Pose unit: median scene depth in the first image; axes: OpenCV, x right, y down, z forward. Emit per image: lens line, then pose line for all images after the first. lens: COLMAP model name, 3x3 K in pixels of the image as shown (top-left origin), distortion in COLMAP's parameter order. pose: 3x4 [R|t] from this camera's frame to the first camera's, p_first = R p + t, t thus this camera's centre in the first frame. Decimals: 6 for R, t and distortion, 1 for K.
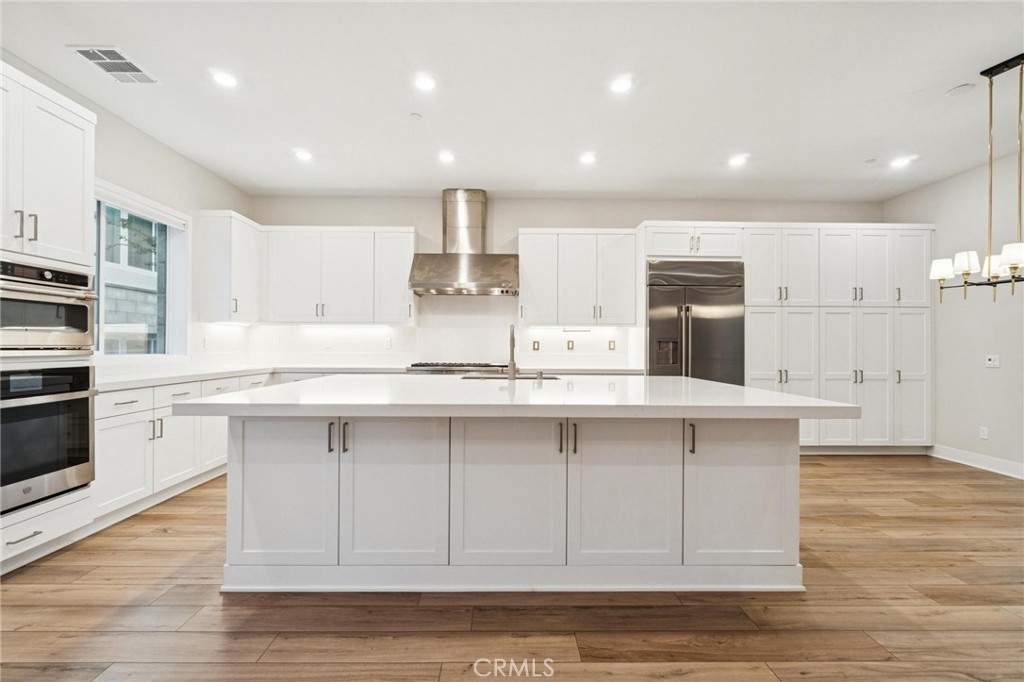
lens RADIAL K [[438.7, 0, 509.4], [0, 438.7, 345.1], [0, 0, 1]] dist [-0.003398, -0.000147]
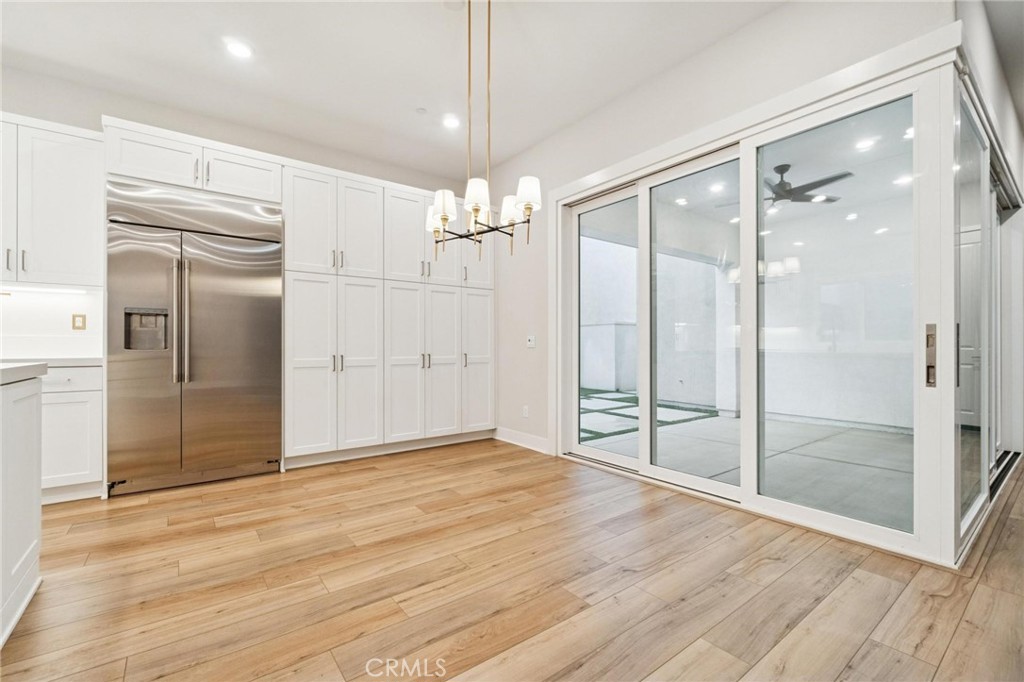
lens RADIAL K [[438.7, 0, 509.4], [0, 438.7, 345.1], [0, 0, 1]] dist [-0.003398, -0.000147]
pose [[0.807996, -0.003956, 0.589175, 0.412861], [0.002951, 0.999992, 0.002668, 0.038032], [-0.589181, -0.000417, 0.808001, 0.176600]]
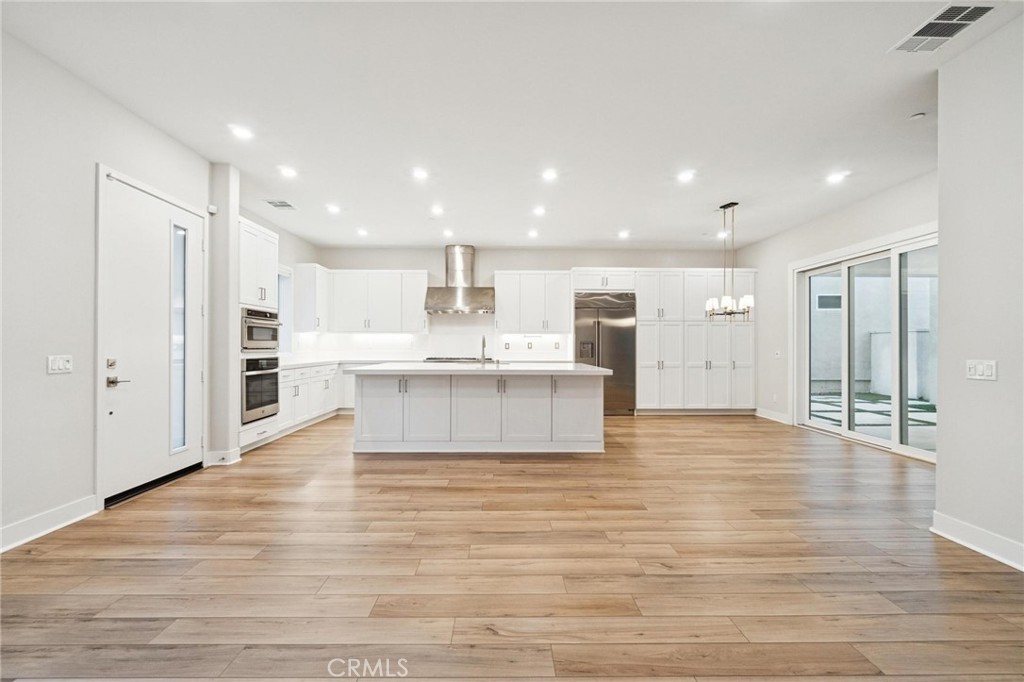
lens RADIAL K [[436.4, 0, 512.0], [0, 436.4, 344.3], [0, 0, 1]] dist [-0.000626, 0.000127]
pose [[0.999979, -0.003124, 0.005647, 0.078505], [0.003137, 0.999993, -0.002211, -0.002072], [-0.005641, 0.002229, 0.999982, -0.588265]]
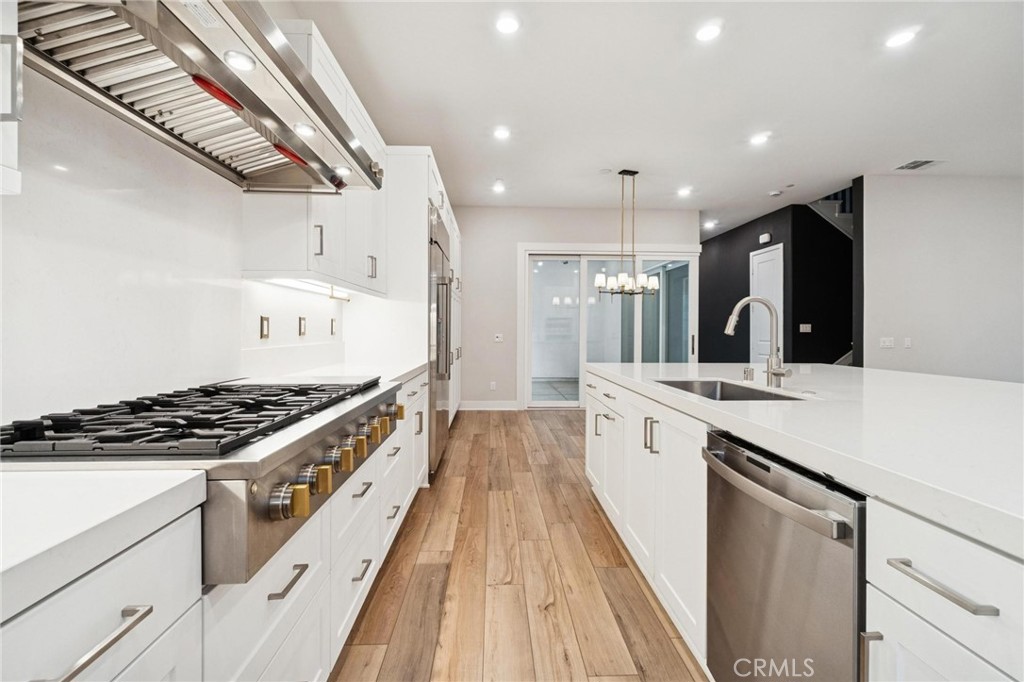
lens RADIAL K [[439.3, 0, 507.9], [0, 439.3, 339.0], [0, 0, 1]] dist [0.000263, 0.000148]
pose [[-0.023563, -0.023938, 0.999436, -0.389932], [-0.006449, 0.999696, 0.023792, 0.001220], [-0.999702, -0.005884, -0.023710, 0.910227]]
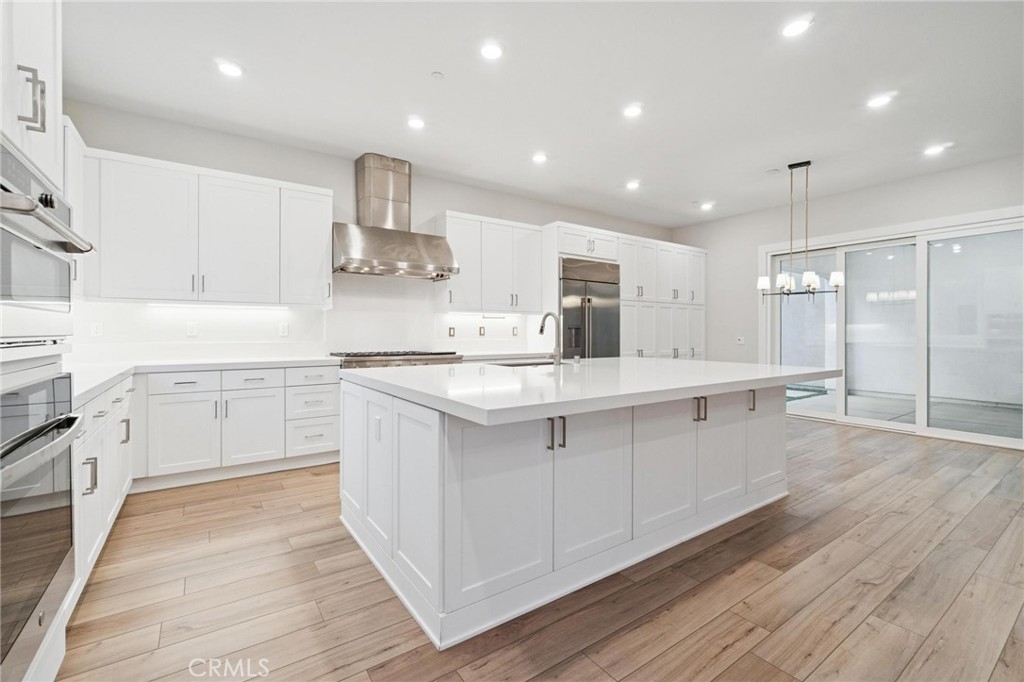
lens RADIAL K [[441.0, 0, 509.9], [0, 441.0, 332.7], [0, 0, 1]] dist [-0.003536, -0.000027]
pose [[0.830156, -0.004423, 0.557514, -0.436961], [0.001605, 0.999983, 0.005543, -0.002168], [-0.557529, -0.003706, 0.830149, 0.126243]]
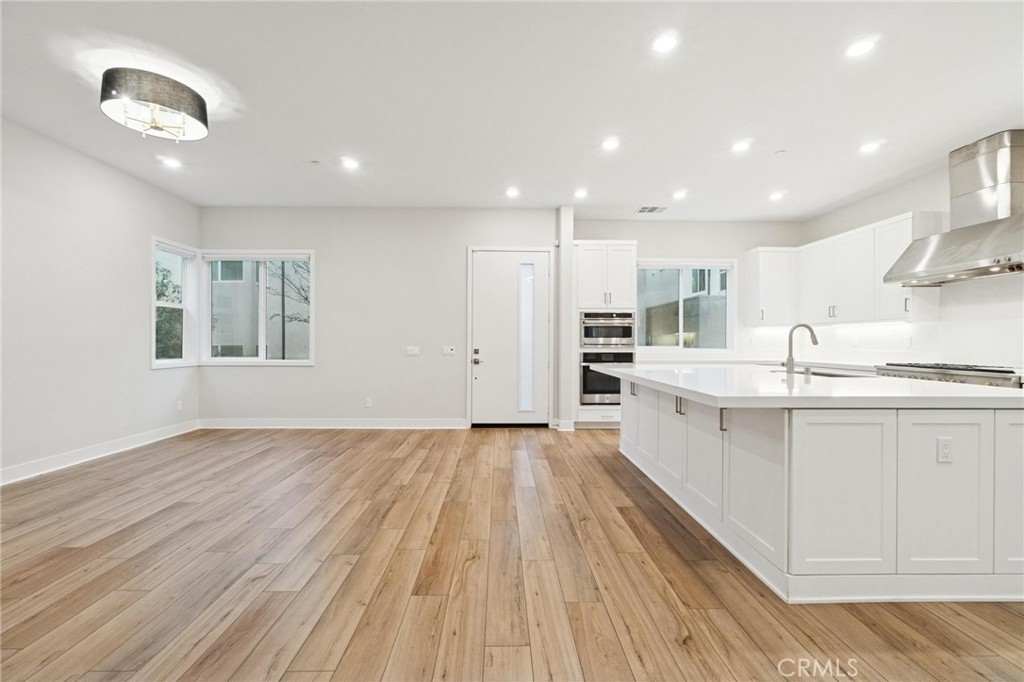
lens RADIAL K [[444.5, 0, 508.1], [0, 444.5, 340.0], [0, 0, 1]] dist [-0.001092, 0.000027]
pose [[0.005600, -0.010166, -0.999933, 0.736622], [-0.000649, 0.999948, -0.010170, 0.004259], [0.999984, 0.000706, 0.005593, 0.179758]]
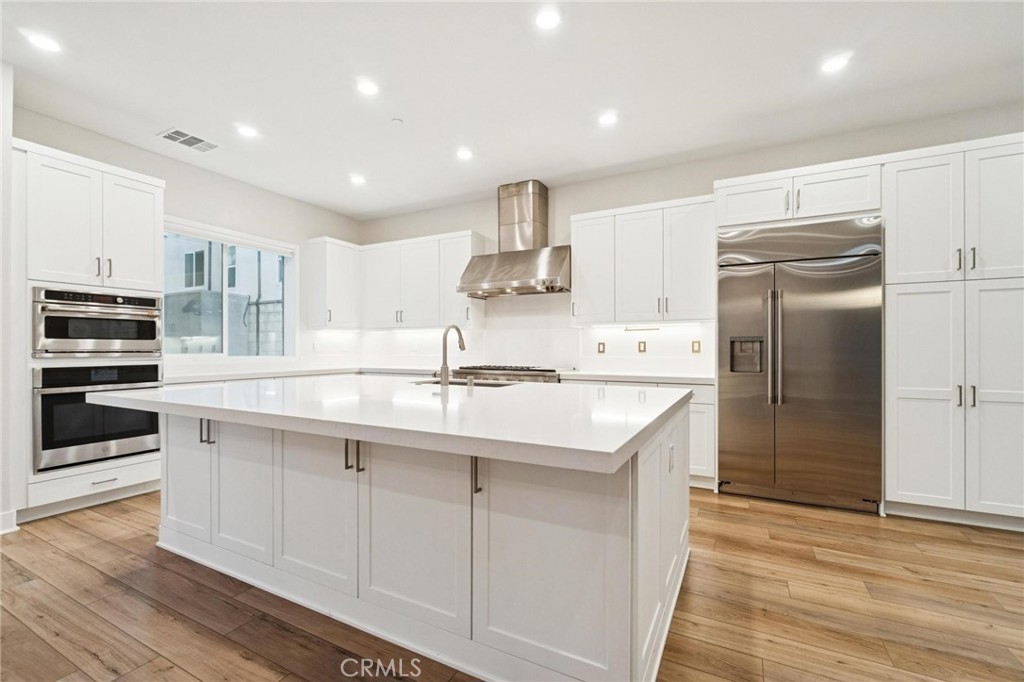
lens RADIAL K [[441.9, 0, 510.6], [0, 441.9, 348.6], [0, 0, 1]] dist [-0.002262, -0.000024]
pose [[0.877658, -0.004683, -0.479264, 0.369416], [0.005357, 0.999986, 0.000039, 0.002576], [0.479257, -0.002602, 0.877671, 0.167670]]
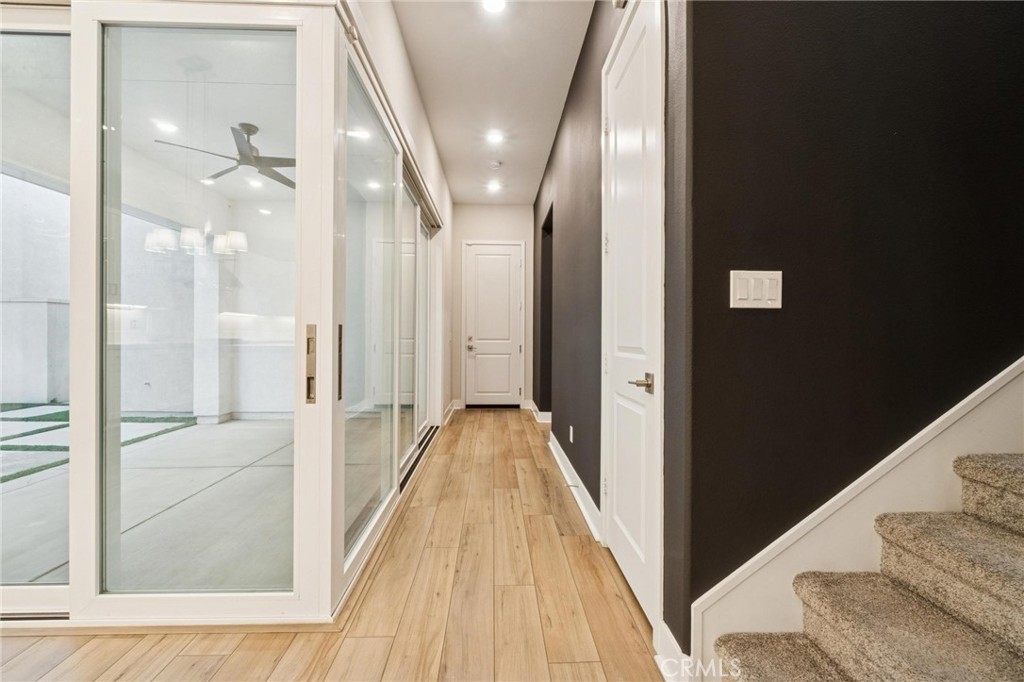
lens RADIAL K [[444.5, 0, 508.1], [0, 444.5, 340.0], [0, 0, 1]] dist [-0.001092, 0.000027]
pose [[-0.018682, -0.018690, 0.999651, 0.651907], [-0.008652, 0.999791, 0.018531, 0.023576], [-0.999788, -0.008302, -0.018840, 0.131042]]
